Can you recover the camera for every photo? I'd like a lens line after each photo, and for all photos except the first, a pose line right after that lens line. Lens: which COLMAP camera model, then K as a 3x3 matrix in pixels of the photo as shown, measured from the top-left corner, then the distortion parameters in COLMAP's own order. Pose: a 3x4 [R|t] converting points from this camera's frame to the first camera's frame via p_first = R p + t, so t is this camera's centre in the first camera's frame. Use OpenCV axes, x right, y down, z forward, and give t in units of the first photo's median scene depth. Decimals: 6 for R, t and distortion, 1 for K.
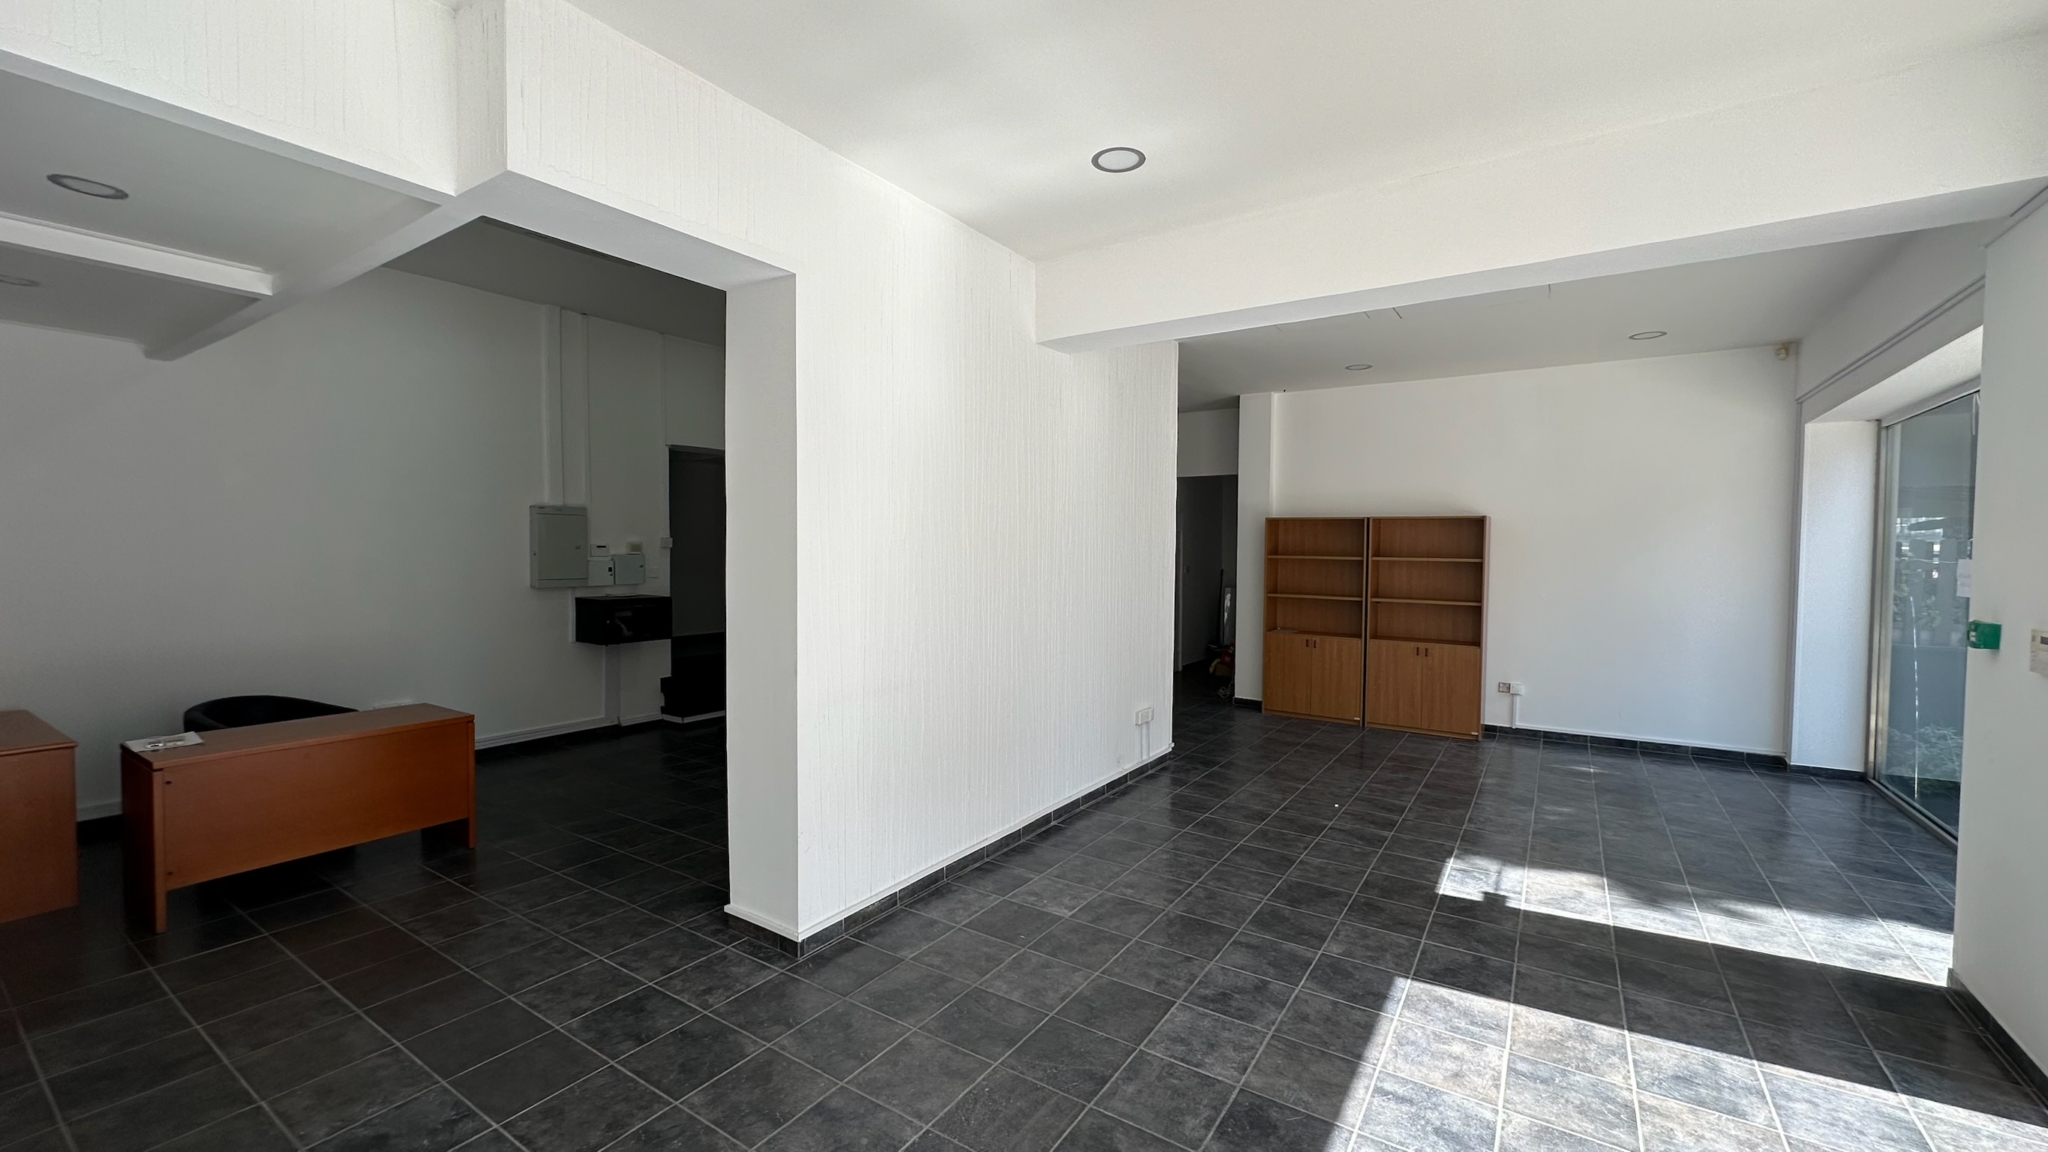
lens RADIAL K [[815.4, 0, 1025.9], [0, 815.4, 575.2], [0, 0, 1]] dist [-0.000929, -0.000031]
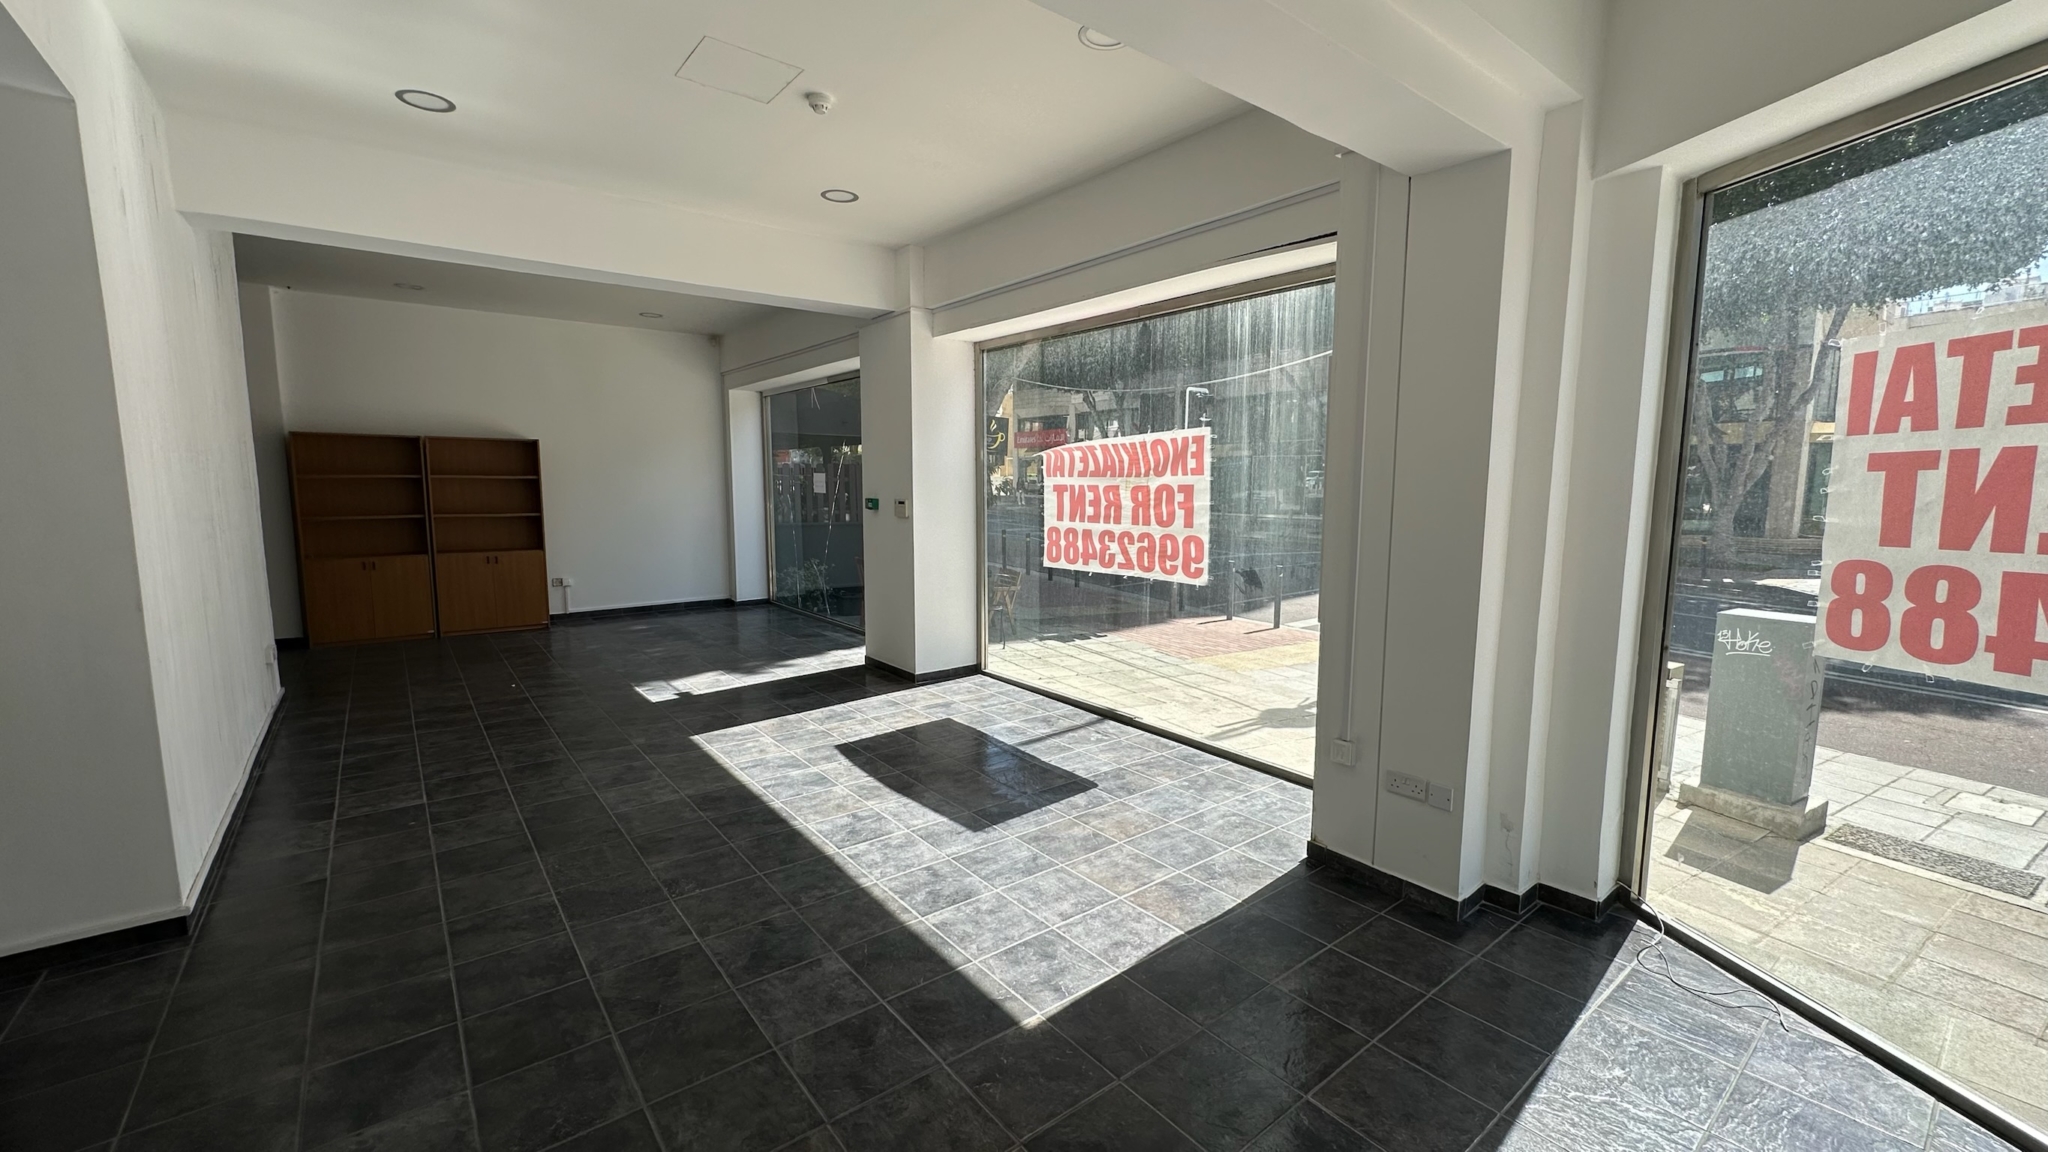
lens RADIAL K [[815.4, 0, 1025.9], [0, 815.4, 575.2], [0, 0, 1]] dist [-0.000929, -0.000031]
pose [[0.310897, -0.118587, 0.943016, -0.550102], [0.032199, 0.992930, 0.114248, 0.016134], [-0.949898, -0.005155, 0.312518, -0.078473]]
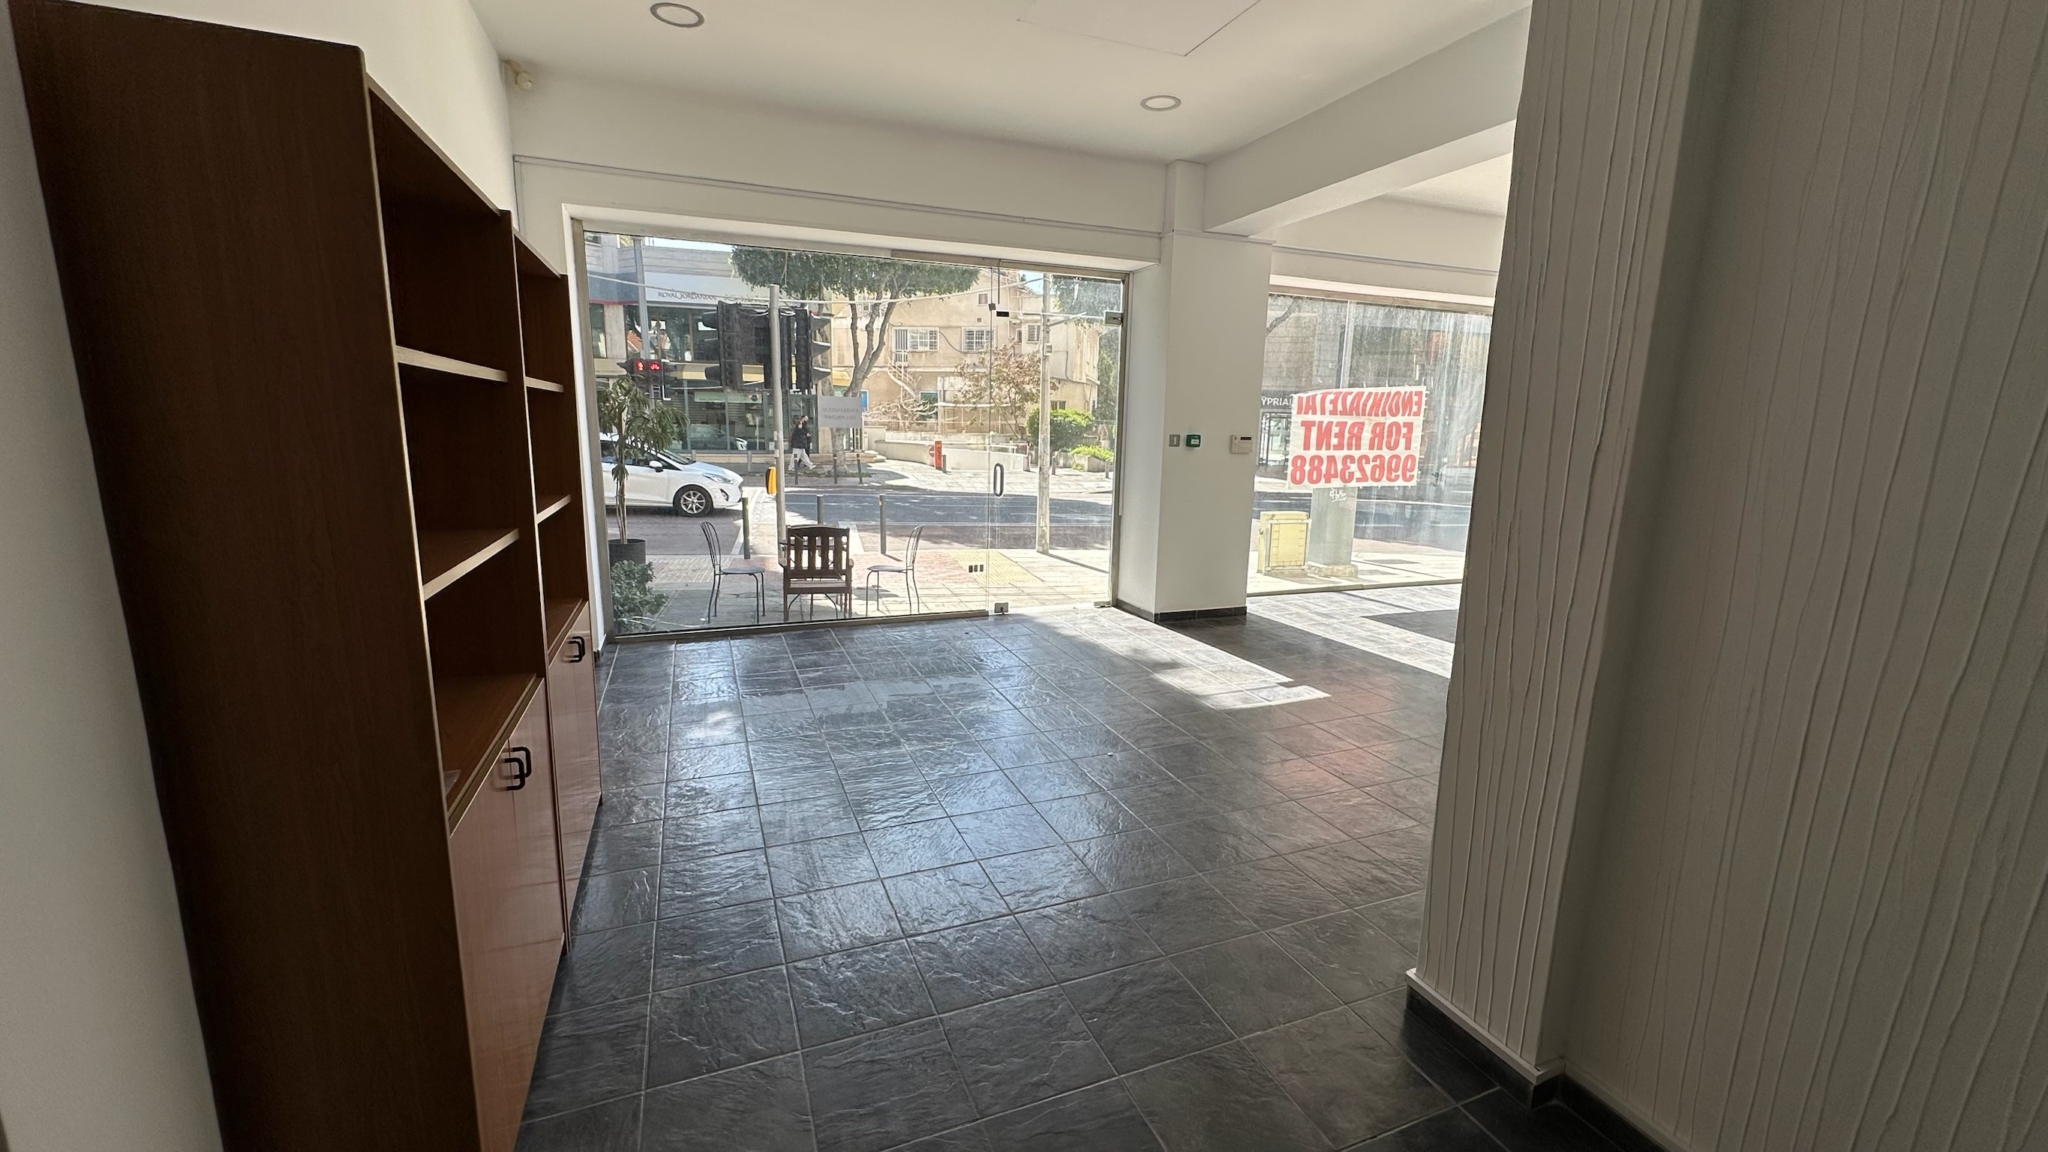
lens RADIAL K [[818.6, 0, 1025.6], [0, 818.6, 574.2], [0, 0, 1]] dist [-0.001232, -0.000304]
pose [[-0.824046, -0.130001, 0.551405, 0.208048], [-0.007265, 0.975660, 0.219168, -0.029985], [-0.566476, 0.176599, -0.804934, 1.879078]]
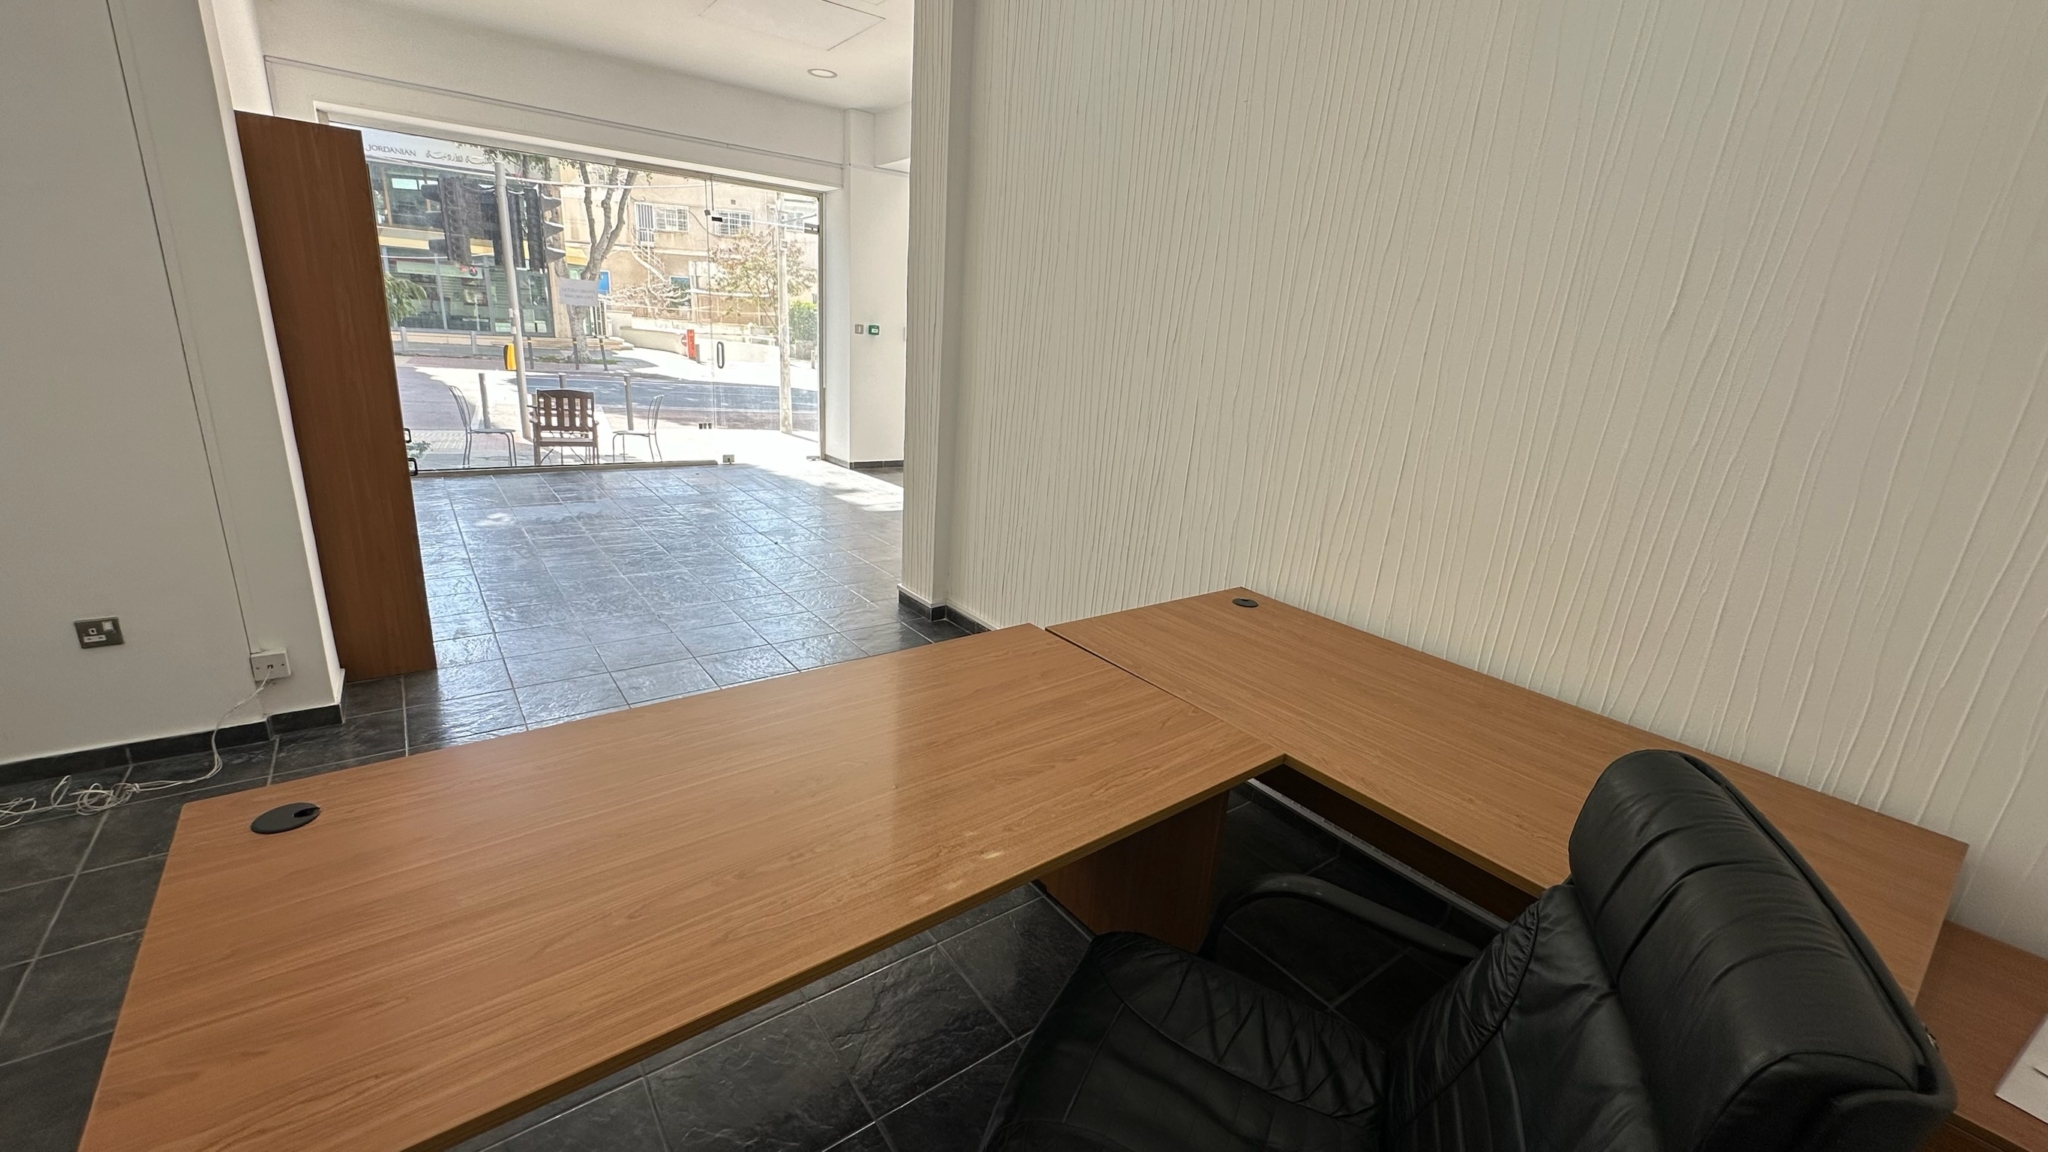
lens RADIAL K [[818.6, 0, 1025.6], [0, 818.6, 574.2], [0, 0, 1]] dist [-0.001232, -0.000304]
pose [[-0.939849, -0.163789, 0.299760, -0.175765], [-0.062247, 0.944974, 0.321170, -0.041699], [-0.335870, 0.283192, -0.898328, 2.239920]]
